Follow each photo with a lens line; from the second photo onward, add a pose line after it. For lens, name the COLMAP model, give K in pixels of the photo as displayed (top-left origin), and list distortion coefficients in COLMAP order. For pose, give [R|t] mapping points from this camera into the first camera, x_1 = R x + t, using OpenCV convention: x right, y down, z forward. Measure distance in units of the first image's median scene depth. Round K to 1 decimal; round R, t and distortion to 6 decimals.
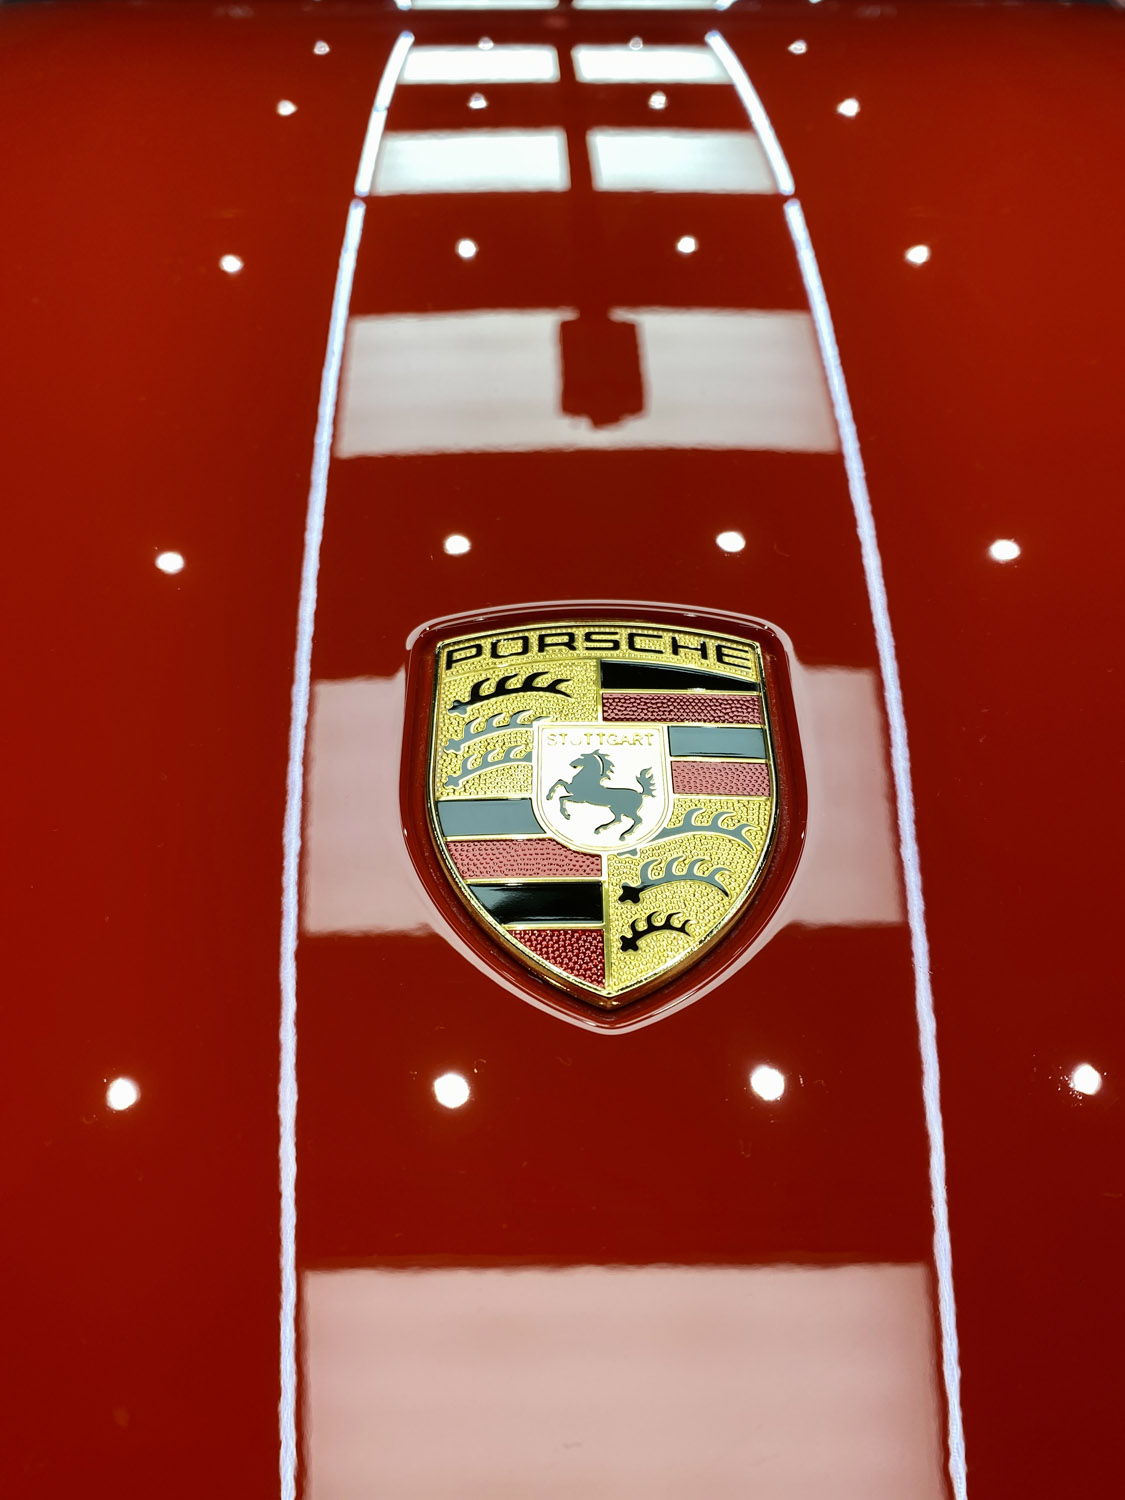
lens RADIAL K [[1118.4, 0, 562.5], [0, 1118.4, 750.0], [0, 0, 1]] dist [-0.001009, 0.000235]
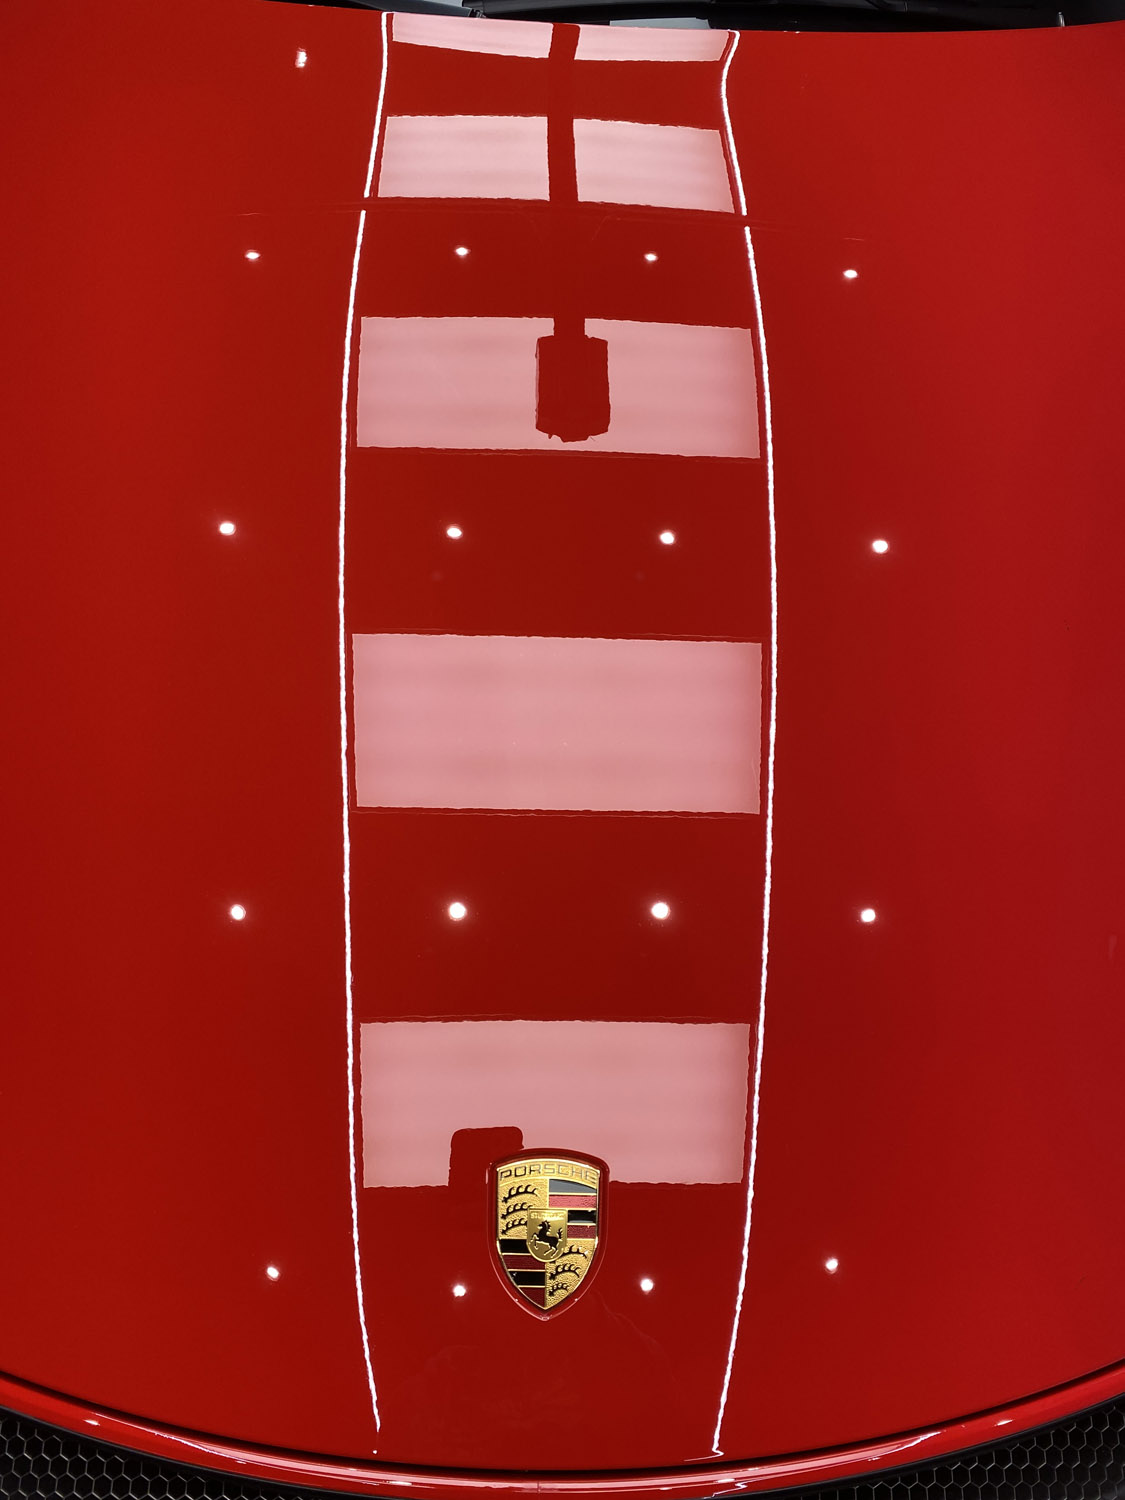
lens RADIAL K [[1142.1, 0, 562.5], [0, 1142.1, 750.0], [0, 0, 1]] dist [0.007758, 0.002131]
pose [[0.998665, 0.027364, 0.043813, -0.019983], [-0.043037, 0.909847, 0.412707, -0.493439], [-0.028569, -0.414041, 0.909810, -0.285080]]
